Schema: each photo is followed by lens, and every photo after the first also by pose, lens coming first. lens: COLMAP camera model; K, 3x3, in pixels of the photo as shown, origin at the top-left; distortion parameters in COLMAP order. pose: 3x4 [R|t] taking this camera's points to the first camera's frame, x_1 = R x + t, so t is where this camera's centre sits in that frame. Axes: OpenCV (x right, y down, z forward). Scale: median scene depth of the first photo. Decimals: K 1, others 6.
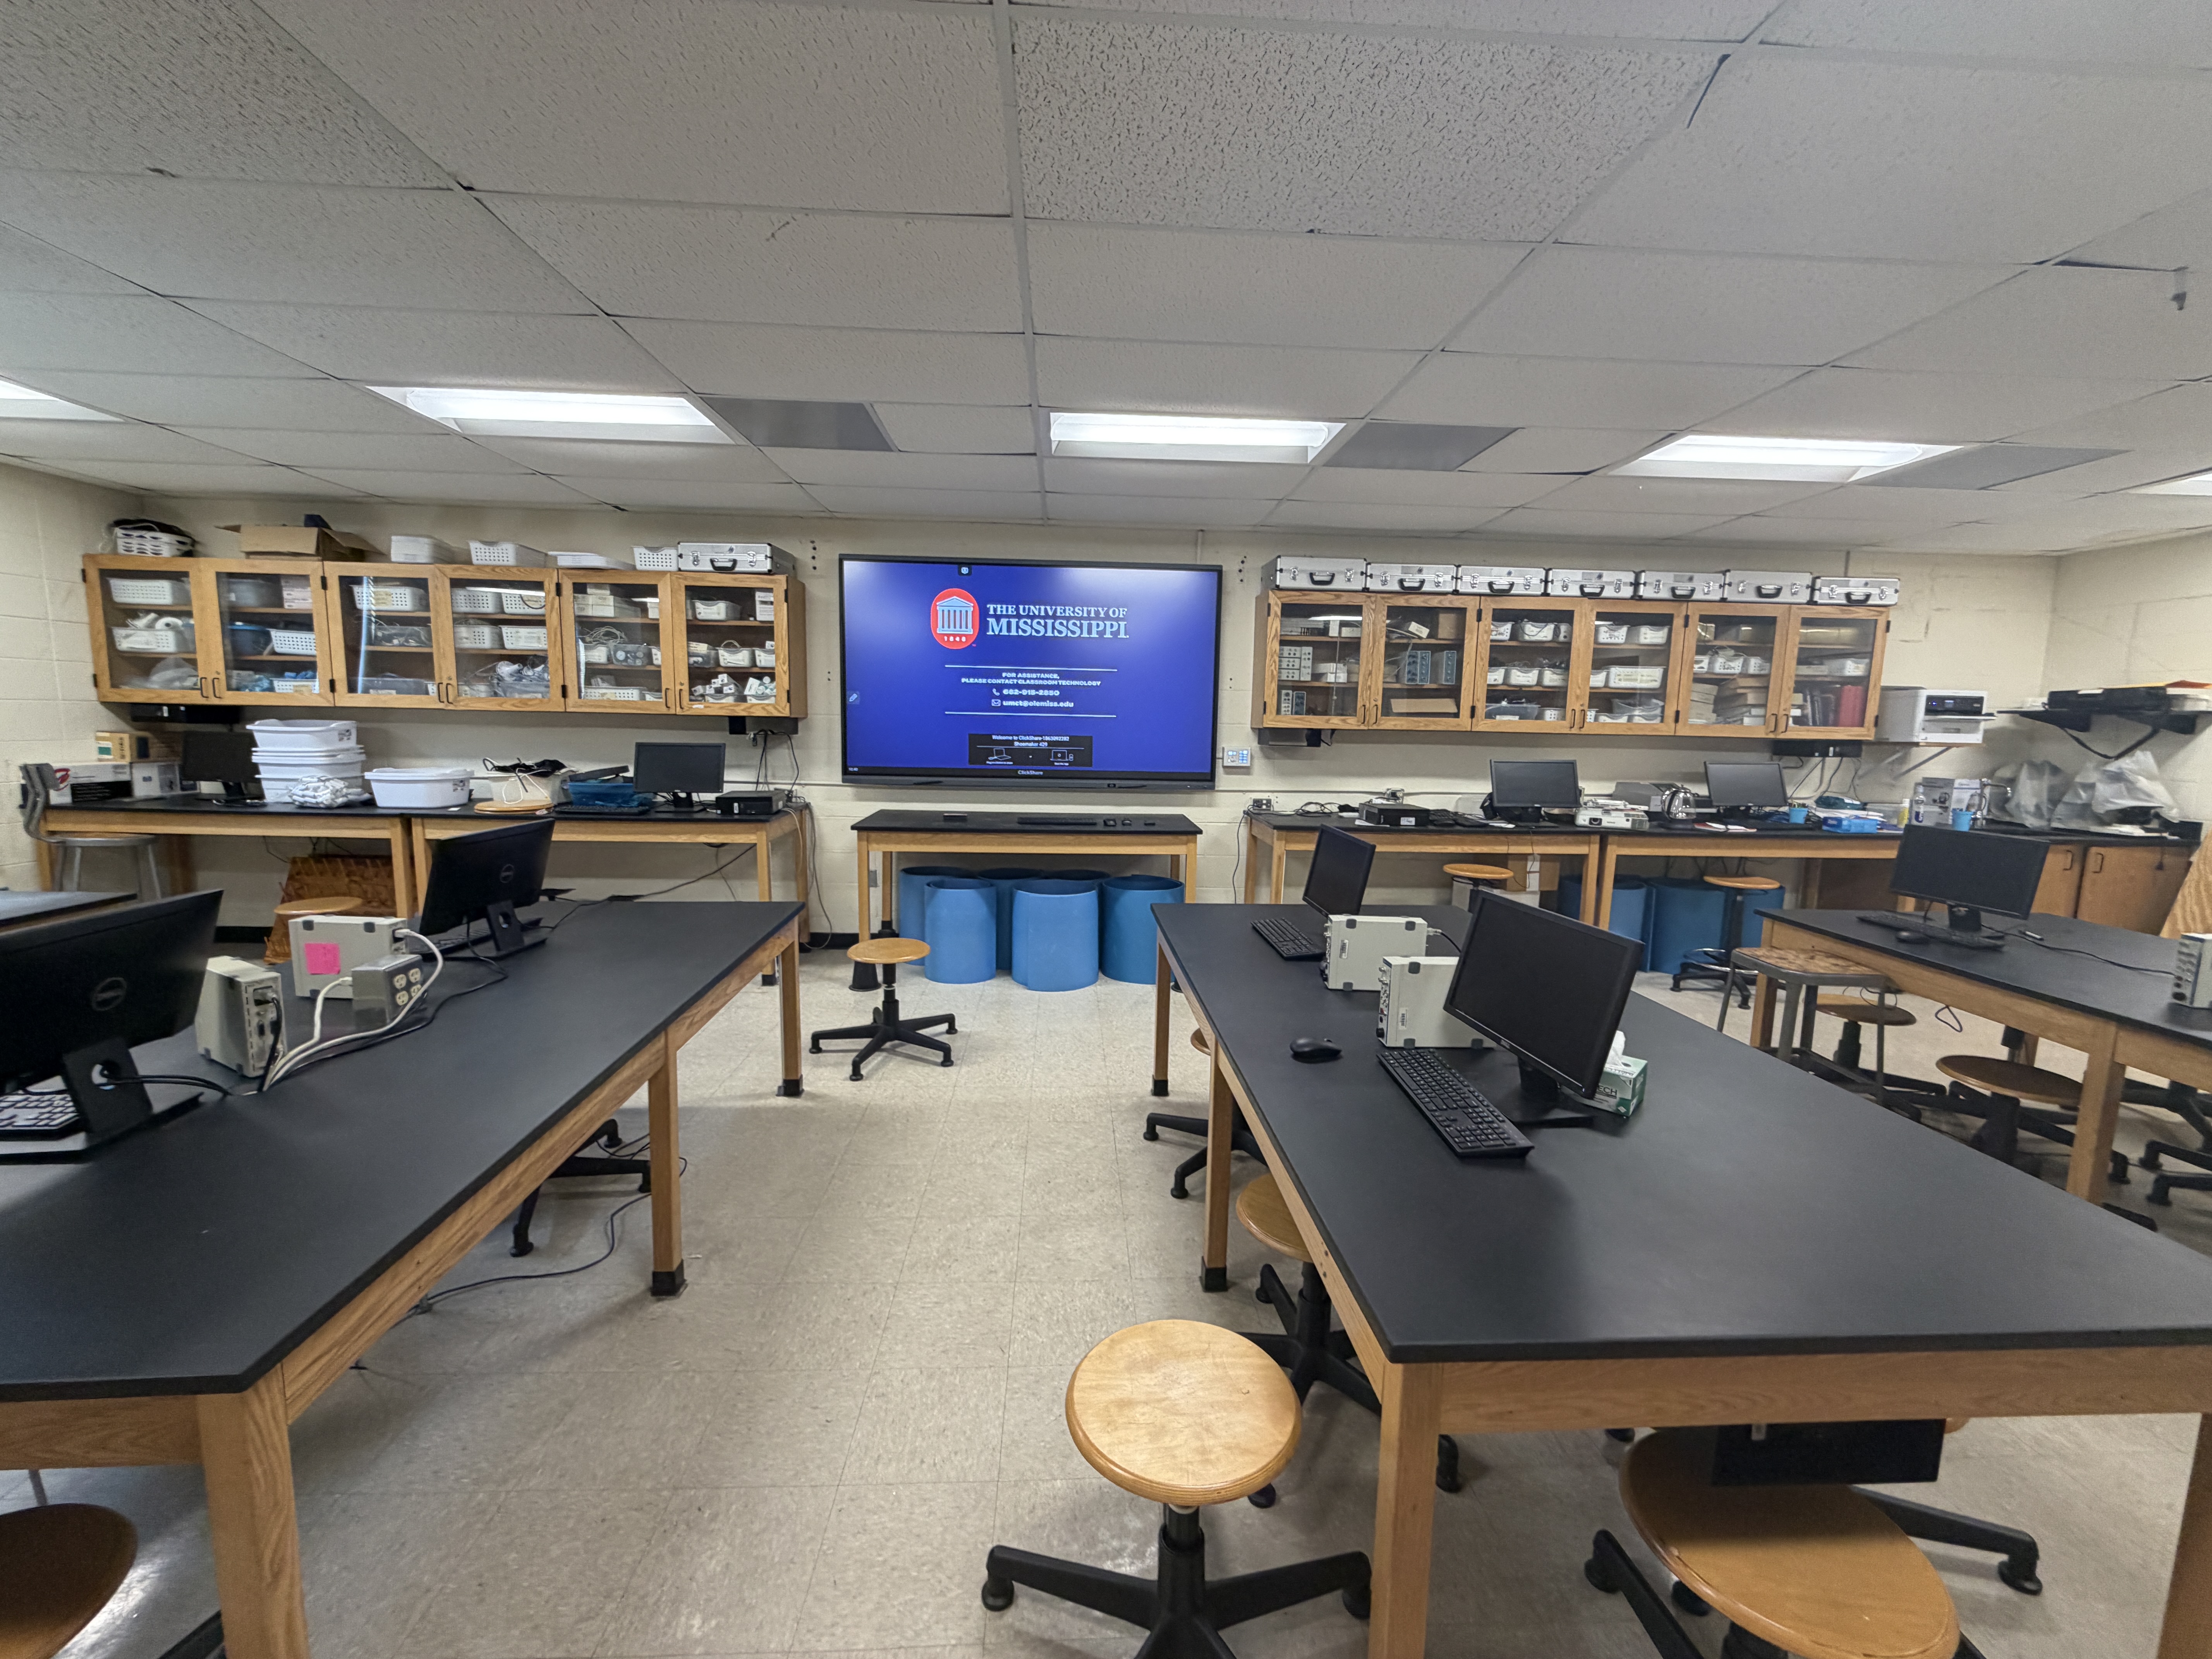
lens RADIAL K [[839.7, 0, 1109.7], [0, 839.7, 815.7], [0, 0, 1]] dist [0.001880, 0.000093]
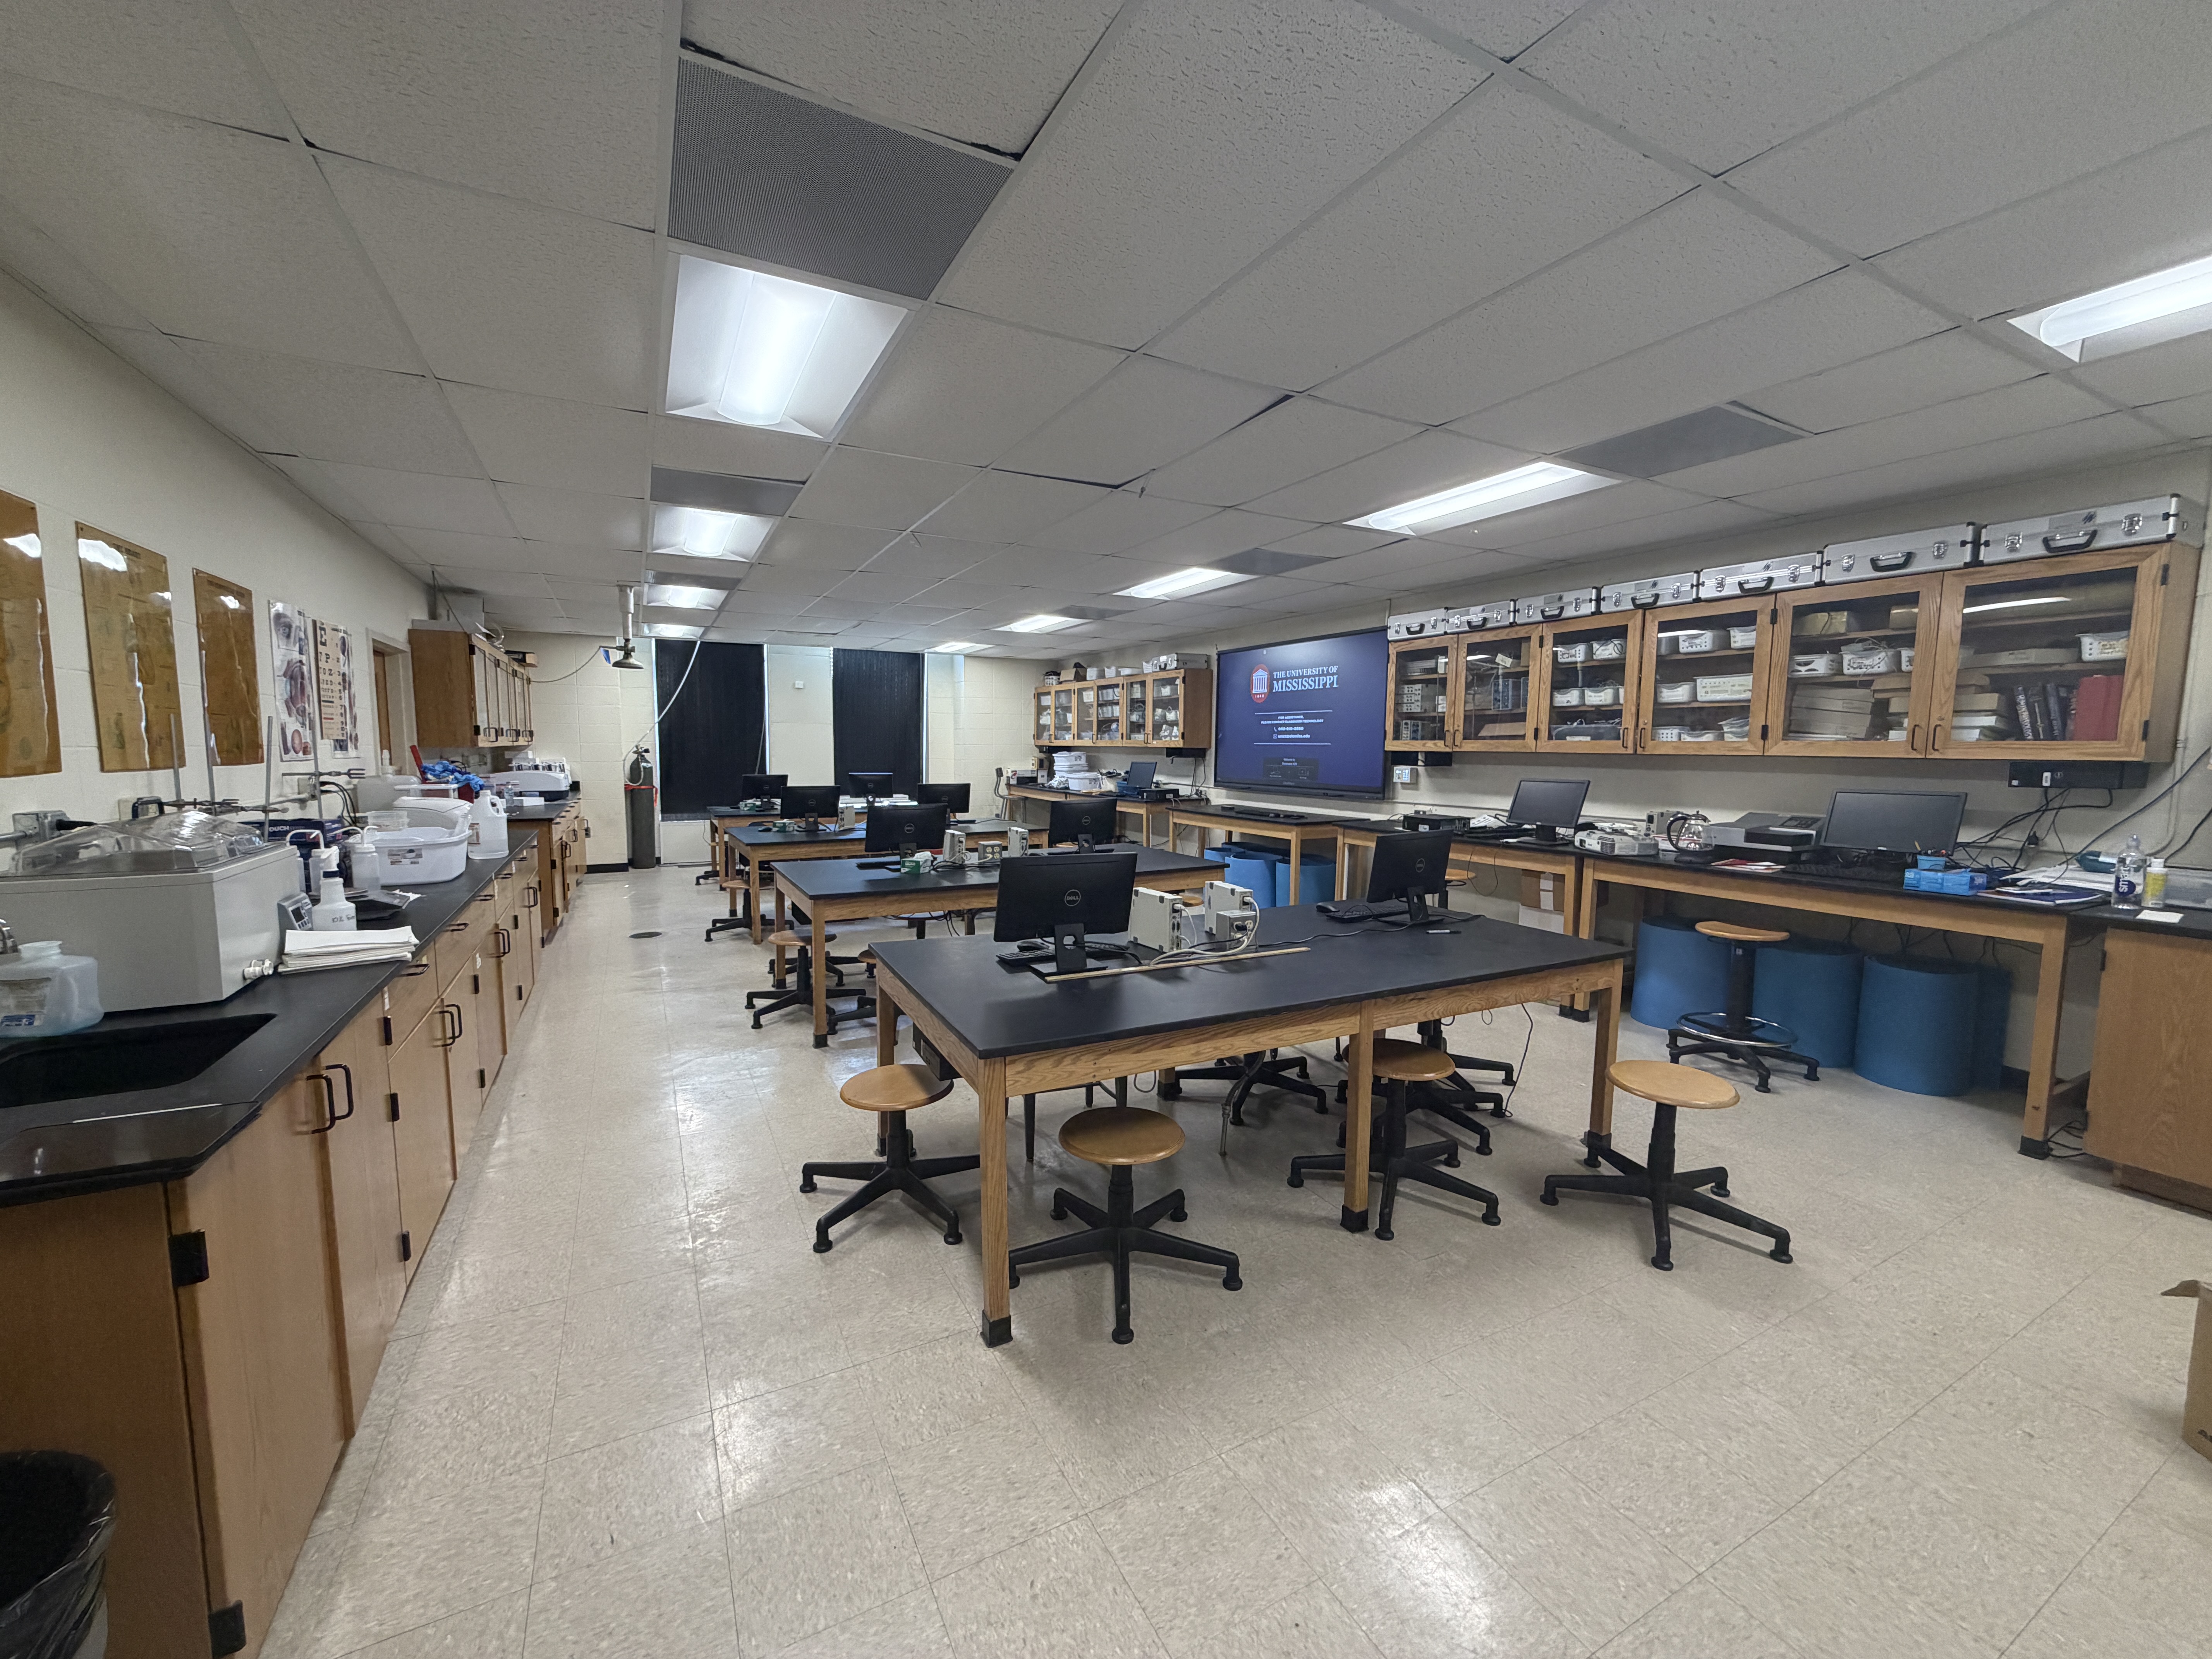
lens RADIAL K [[891.5, 0, 1111.6], [0, 891.5, 836.5], [0, 0, 1]] dist [0.009754, -0.000125]
pose [[0.430852, 0.076377, -0.899185, 1.220592], [-0.104692, 0.993914, 0.034259, 0.020490], [0.896329, 0.079376, 0.436226, 0.052776]]
